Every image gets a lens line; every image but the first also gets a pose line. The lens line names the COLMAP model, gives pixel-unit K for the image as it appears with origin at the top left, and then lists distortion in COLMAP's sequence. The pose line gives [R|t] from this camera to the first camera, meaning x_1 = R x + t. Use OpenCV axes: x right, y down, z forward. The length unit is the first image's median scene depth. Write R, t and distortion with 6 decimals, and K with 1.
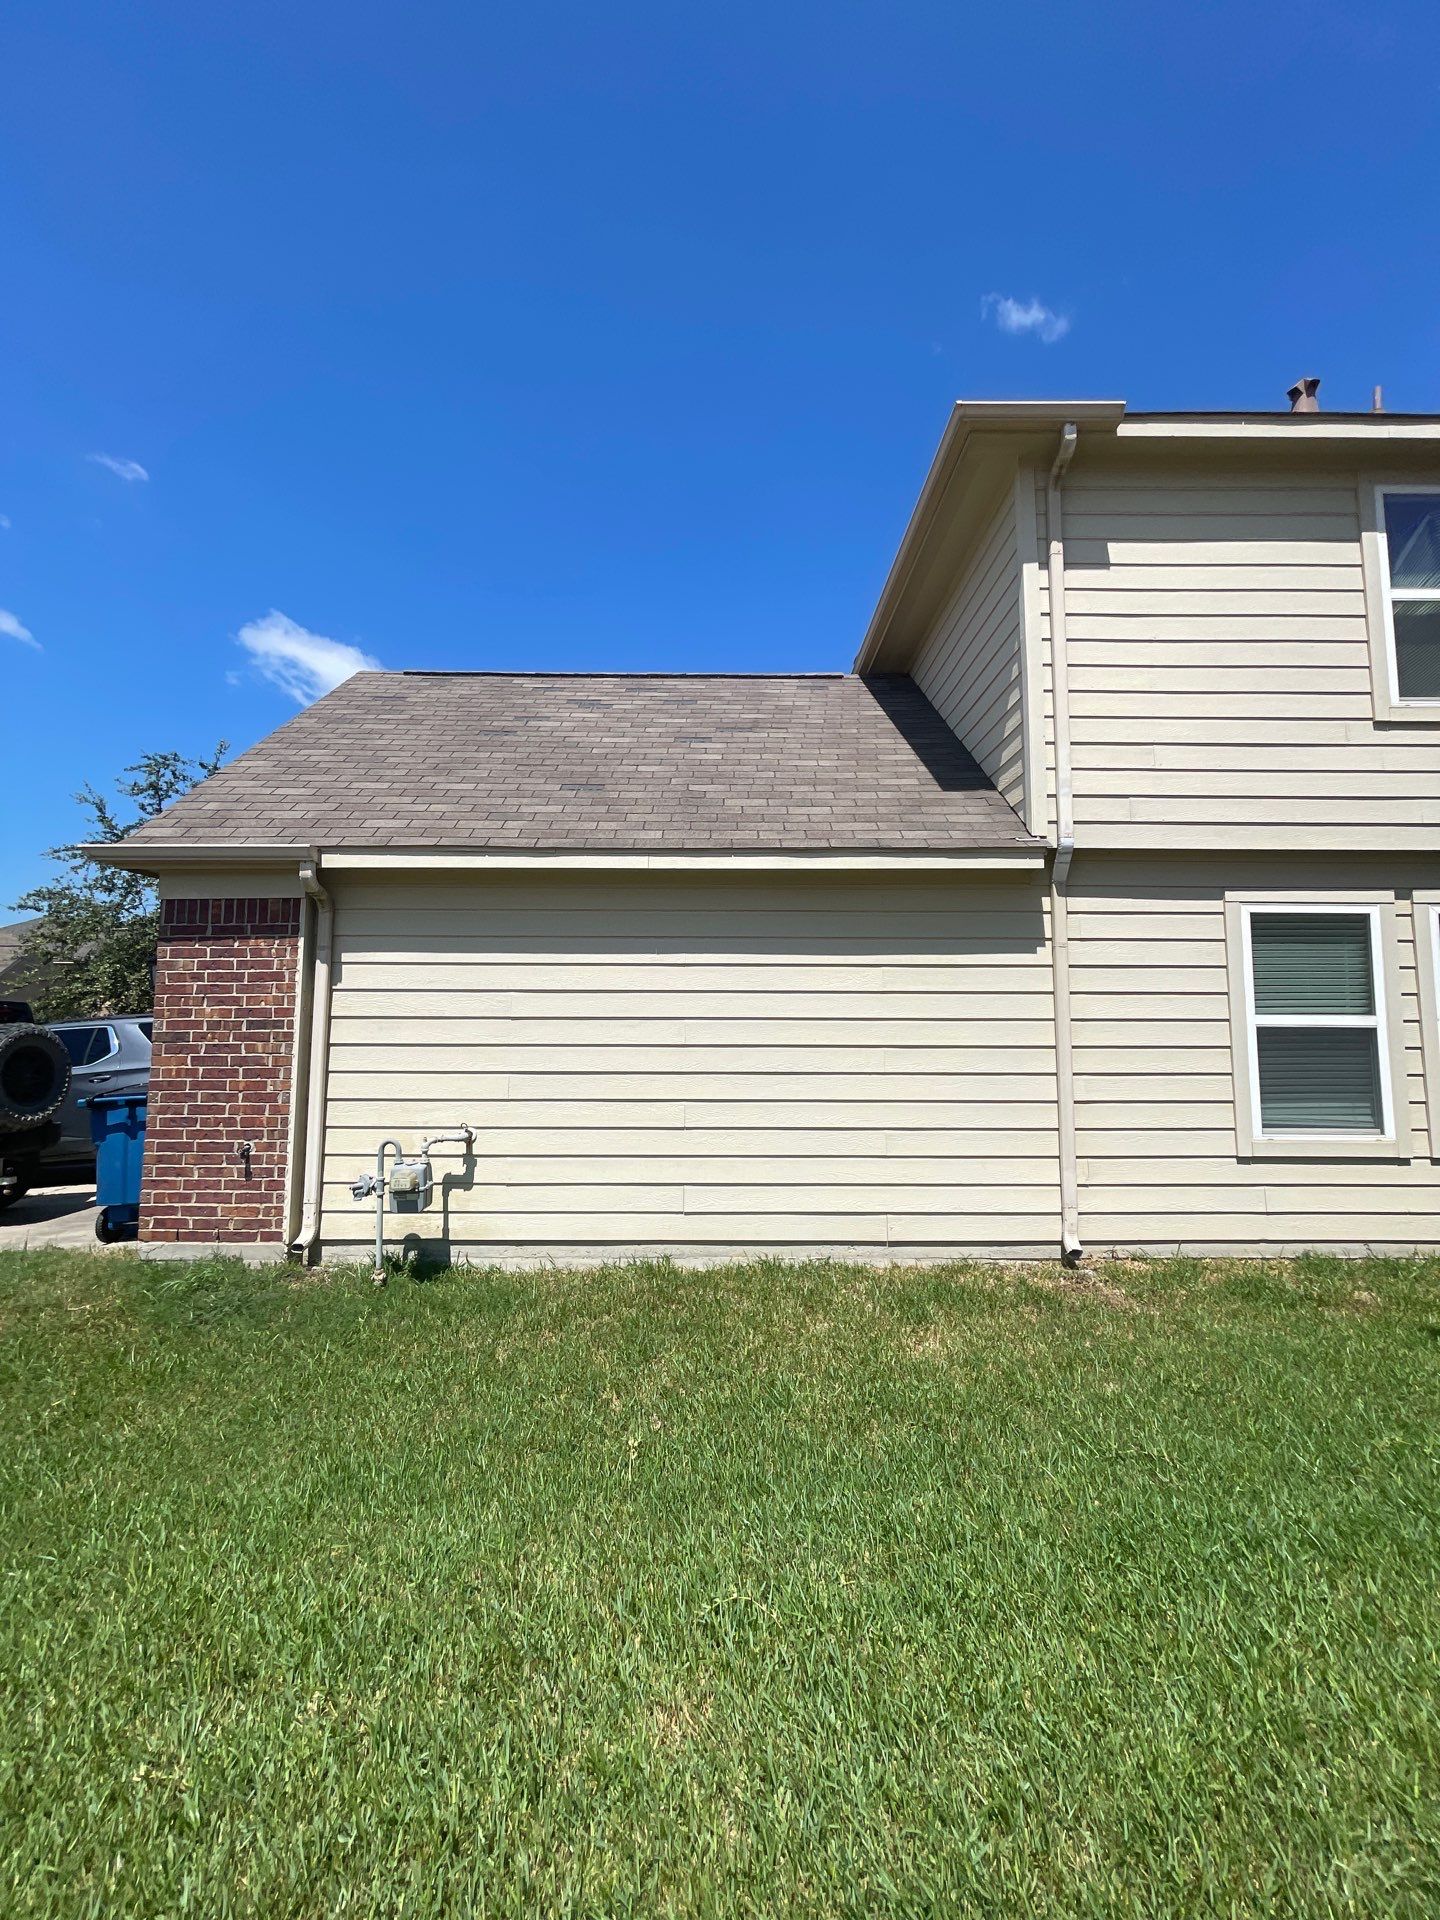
lens RADIAL K [[774.2, 0, 710.8], [0, 774.2, 958.3], [0, 0, 1]] dist [-0.000296, -0.001333]
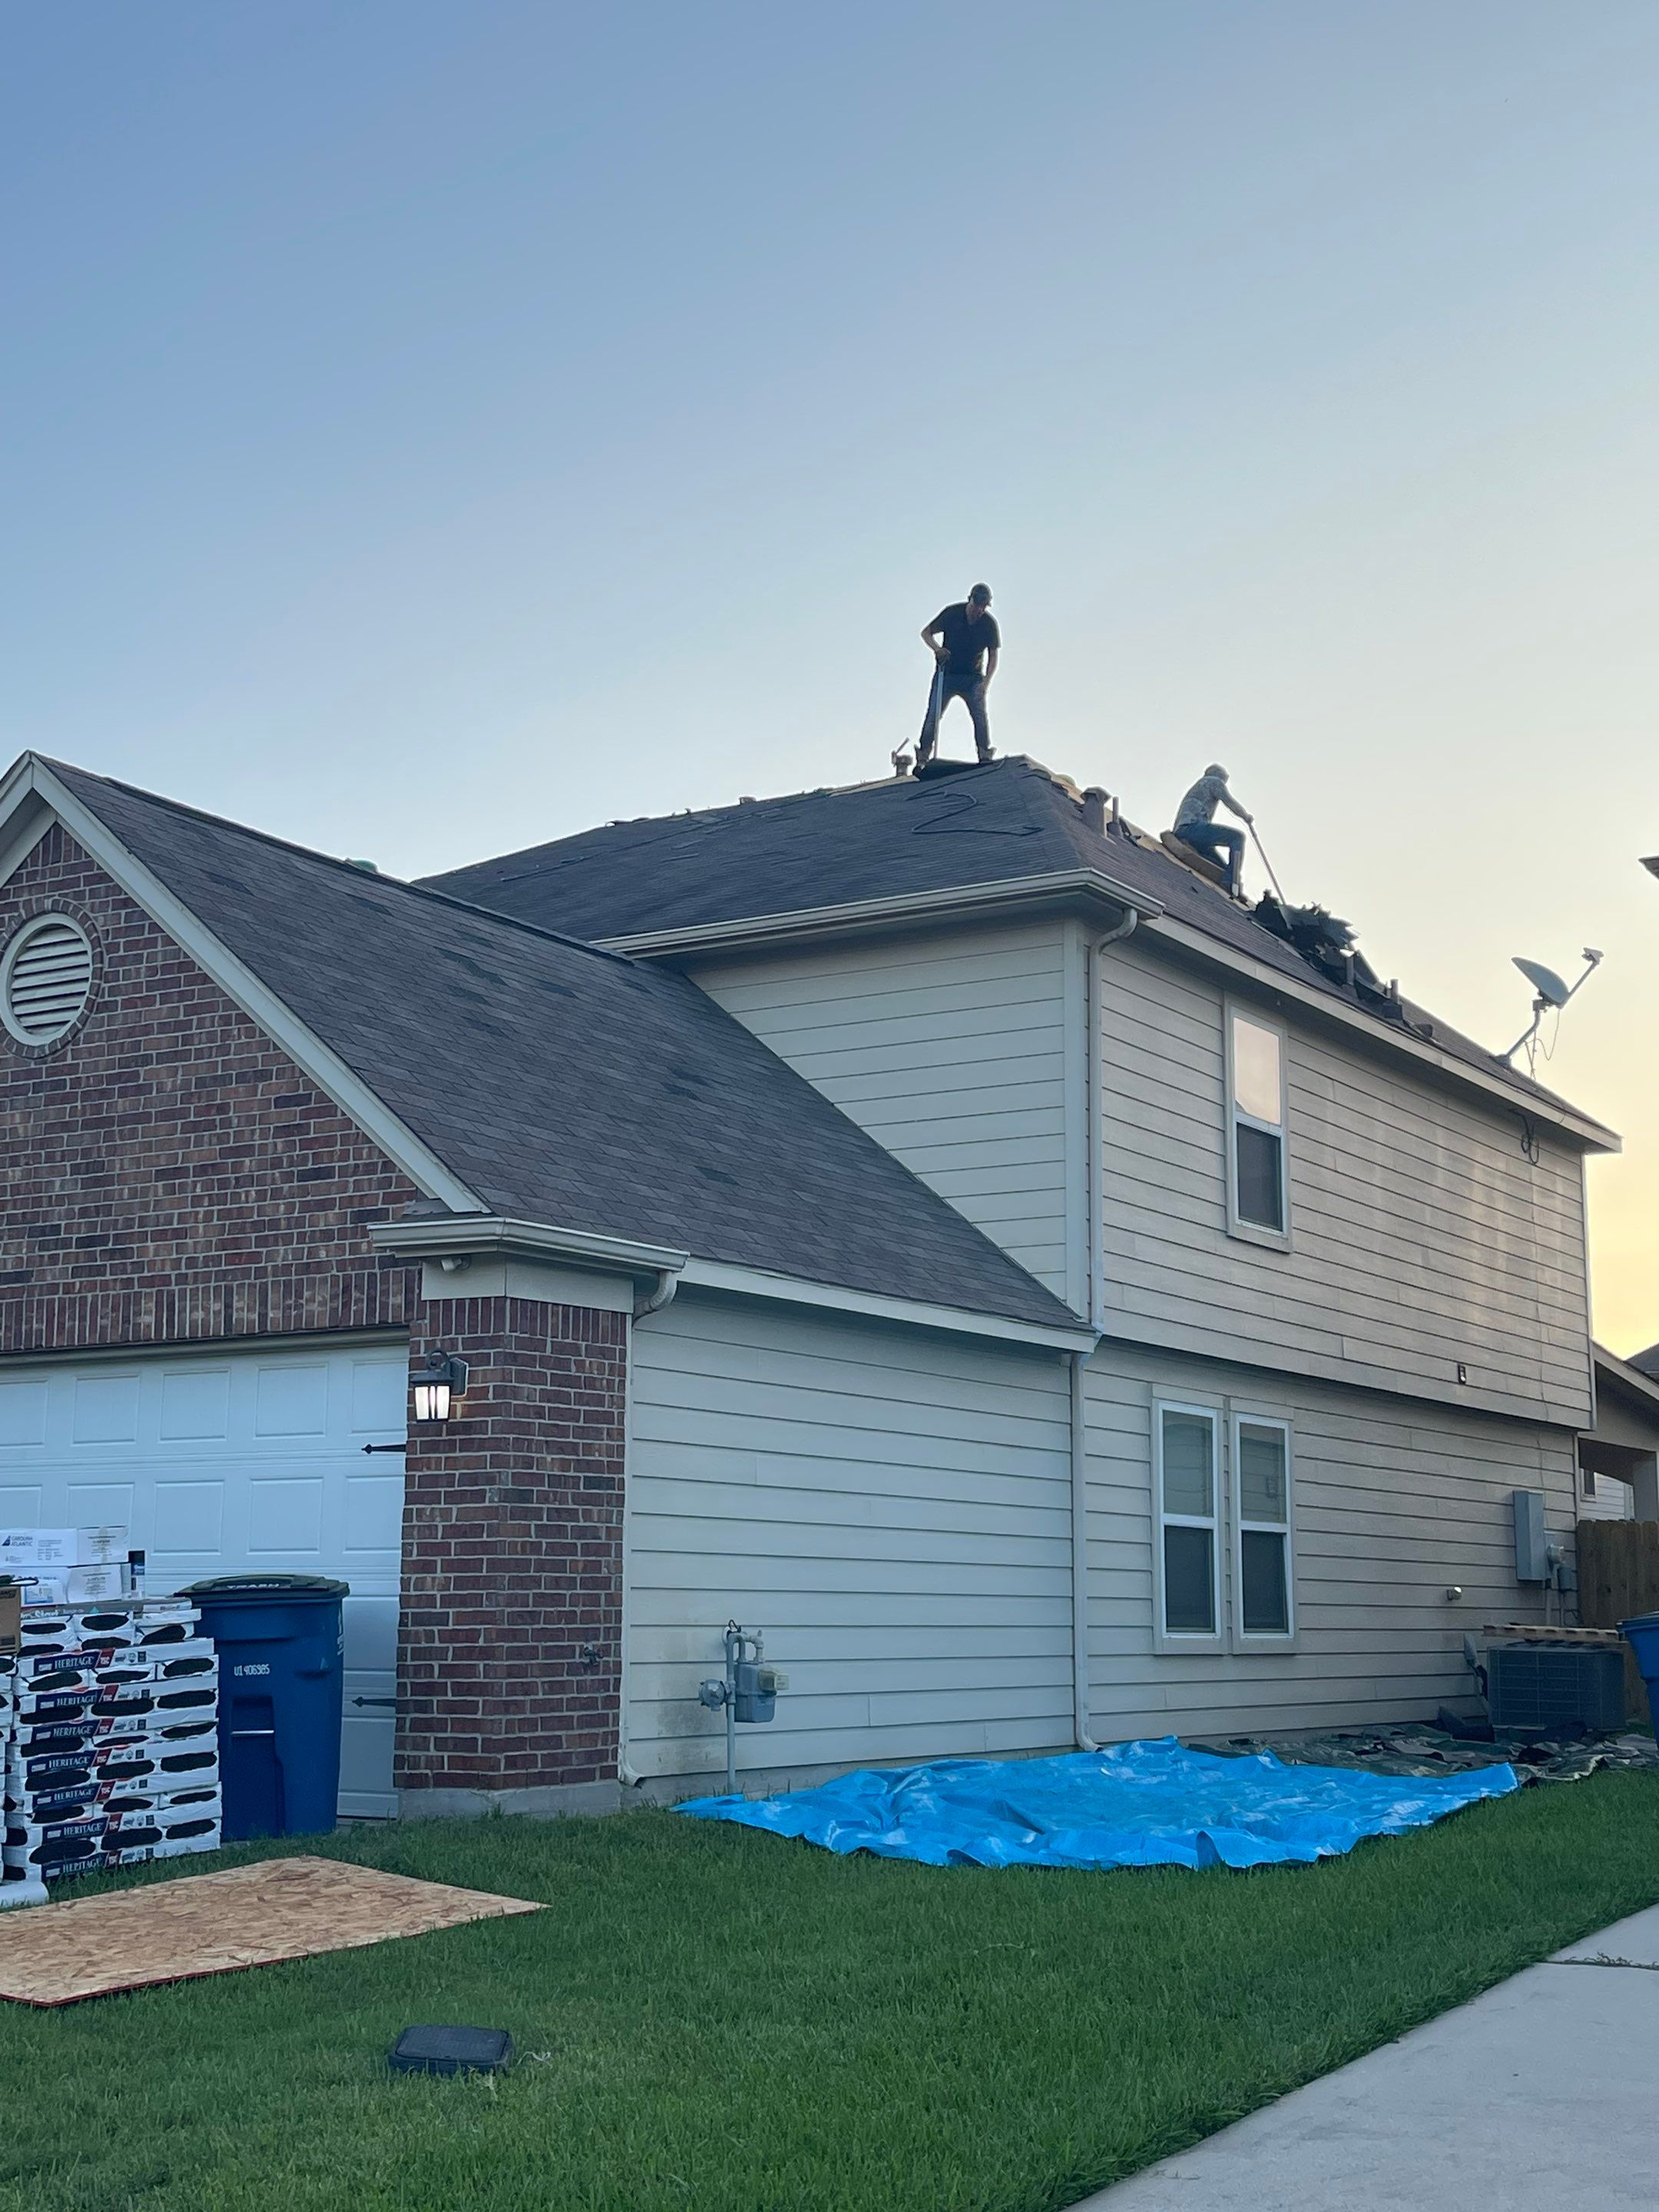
lens RADIAL K [[2830.6, 0, 831.1], [0, 2830.6, 1098.8], [0, 0, 1]] dist [0.087142, 0.000000]
pose [[0.526523, 0.152991, 0.836282, -2.713327], [-0.078374, 0.988221, -0.131442, 0.060528], [-0.846540, 0.003664, 0.532312, -0.607315]]
